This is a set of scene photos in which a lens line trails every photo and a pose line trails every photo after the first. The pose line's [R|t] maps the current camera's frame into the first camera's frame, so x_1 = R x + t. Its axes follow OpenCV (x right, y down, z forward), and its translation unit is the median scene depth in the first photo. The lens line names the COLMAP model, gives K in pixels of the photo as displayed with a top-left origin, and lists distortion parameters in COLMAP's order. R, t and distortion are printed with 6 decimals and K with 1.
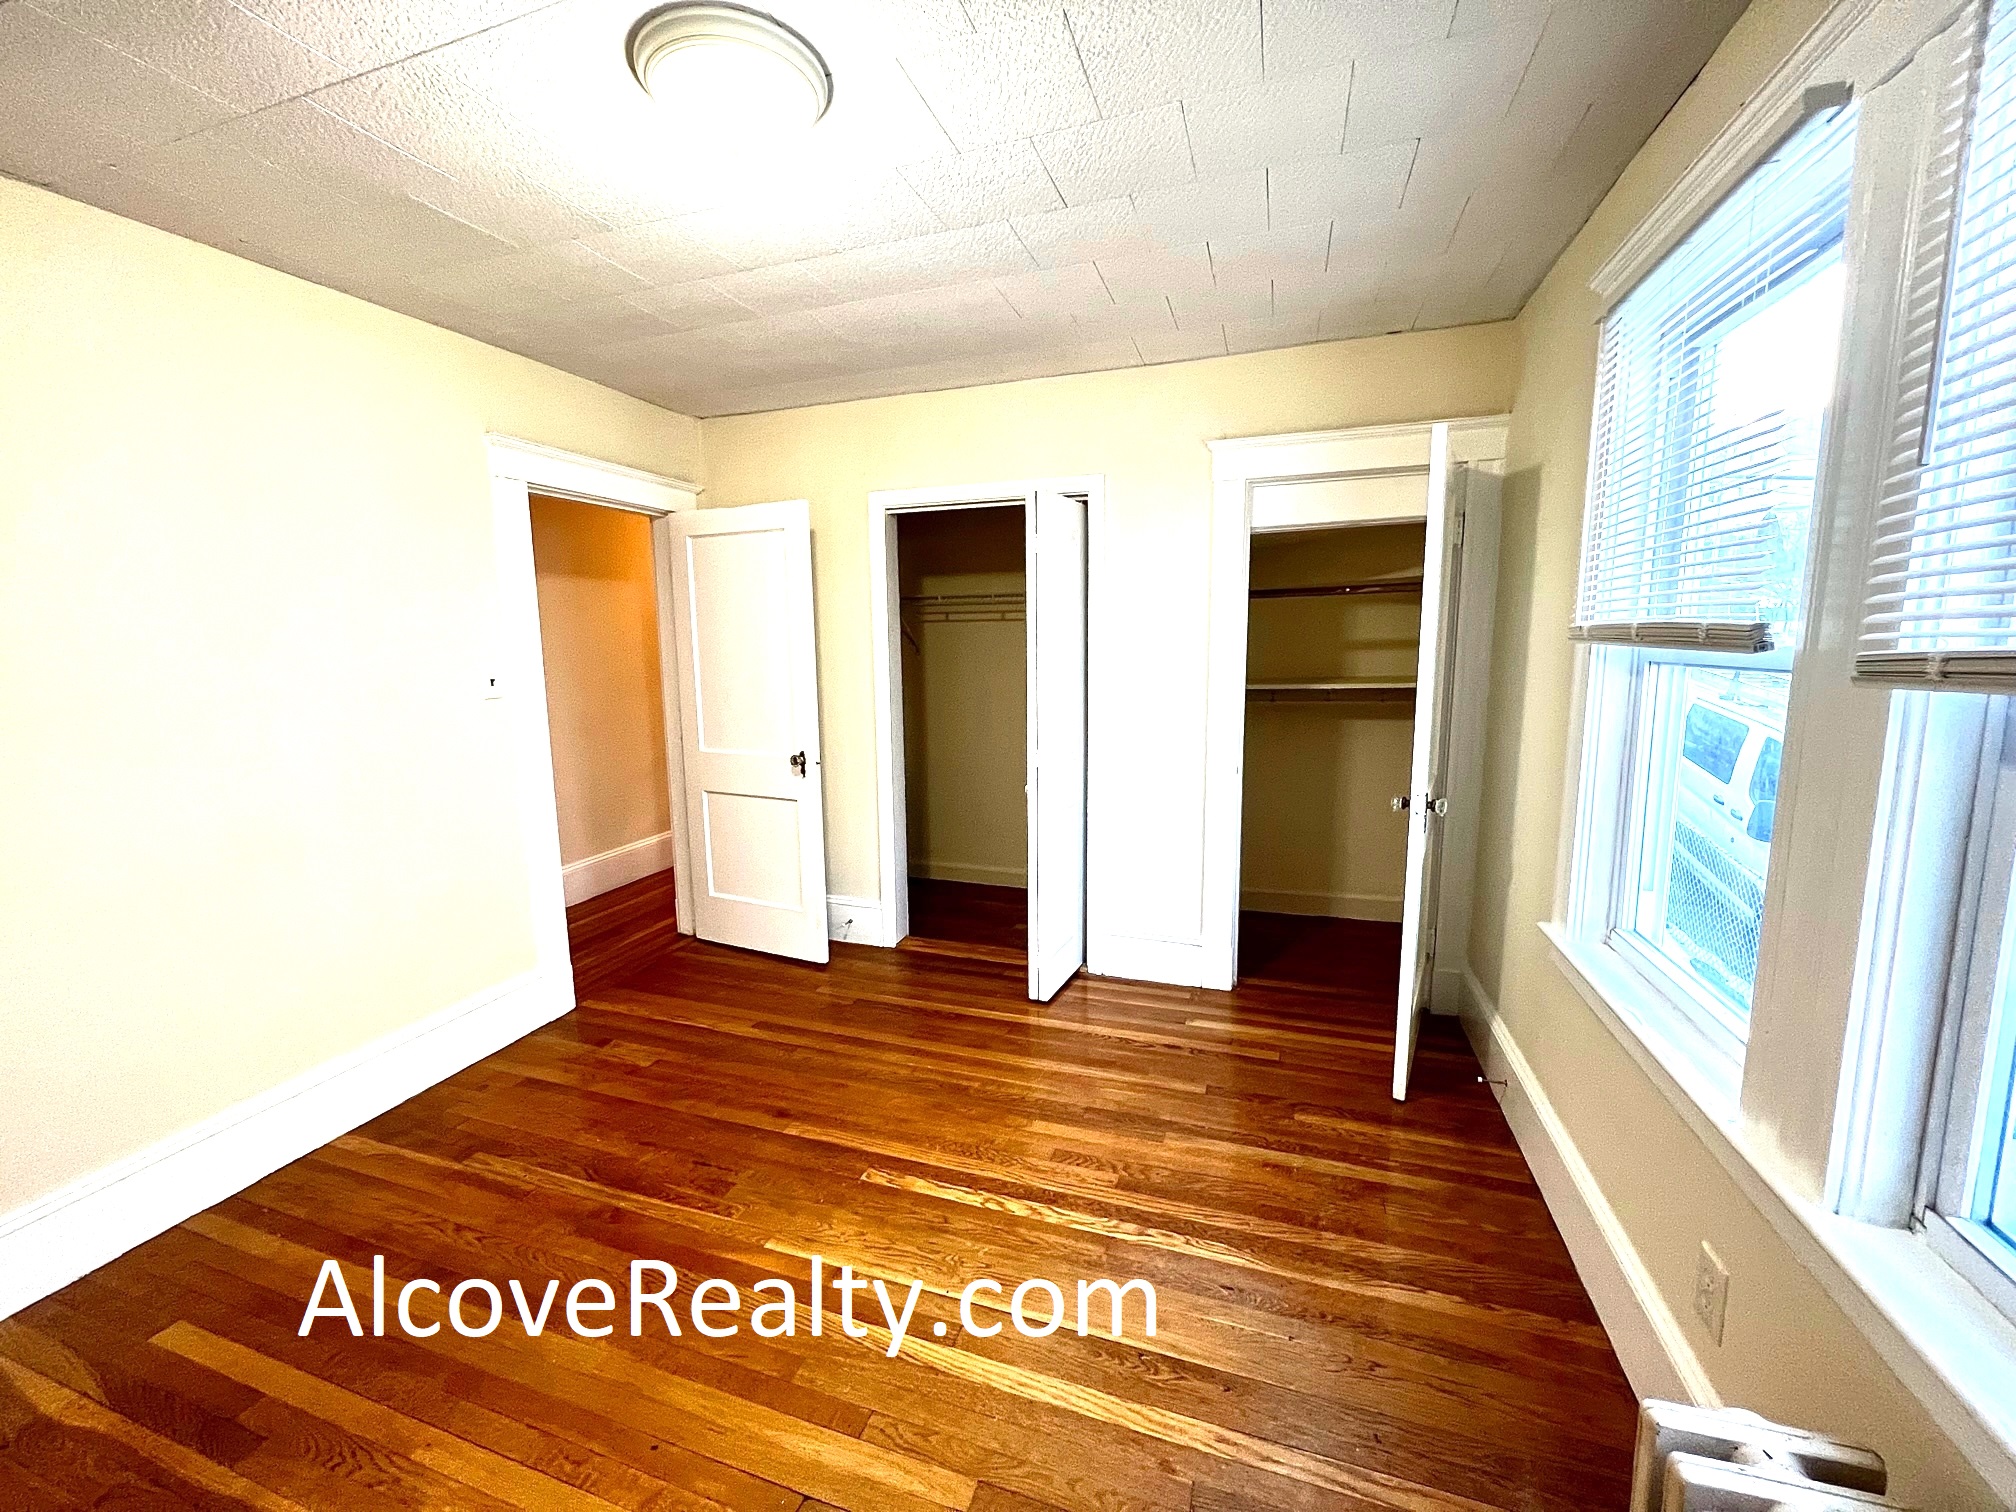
lens RADIAL K [[803.2, 0, 1002.3], [0, 803.2, 747.1], [0, 0, 1]] dist [-0.000593, 0.000005]
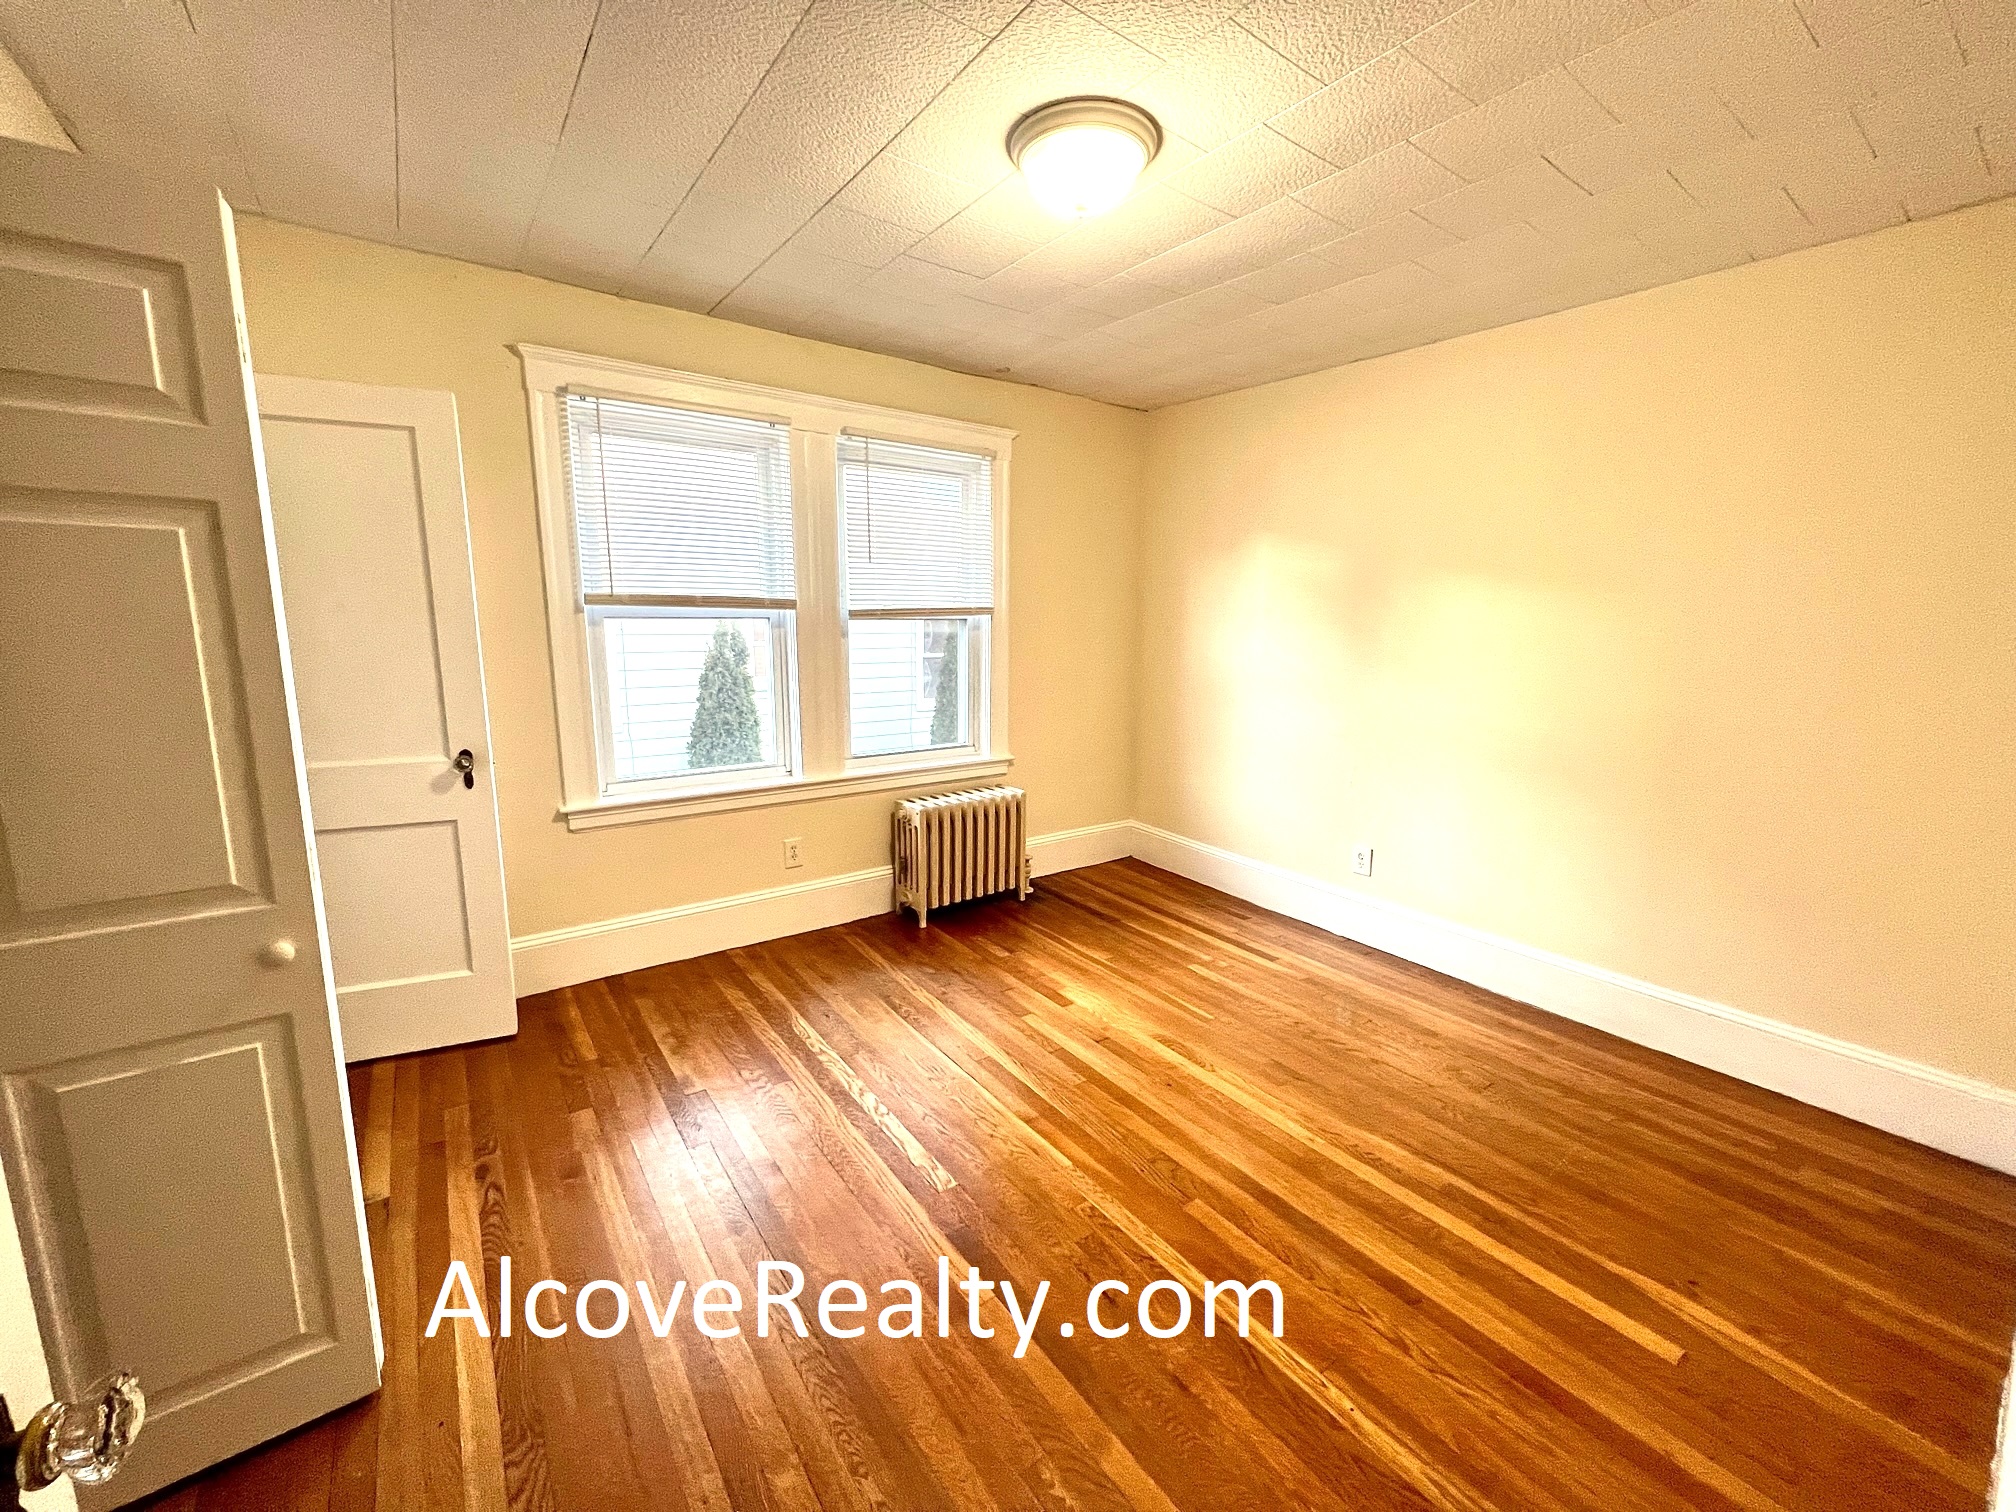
lens RADIAL K [[803.2, 0, 1008.5], [0, 803.2, 748.4], [0, 0, 1]] dist [-0.000593, 0.000005]
pose [[-0.817111, -0.092184, 0.569062, -0.741875], [0.080475, 0.959226, 0.270942, -0.193226], [-0.570836, 0.267185, -0.776375, 1.637079]]
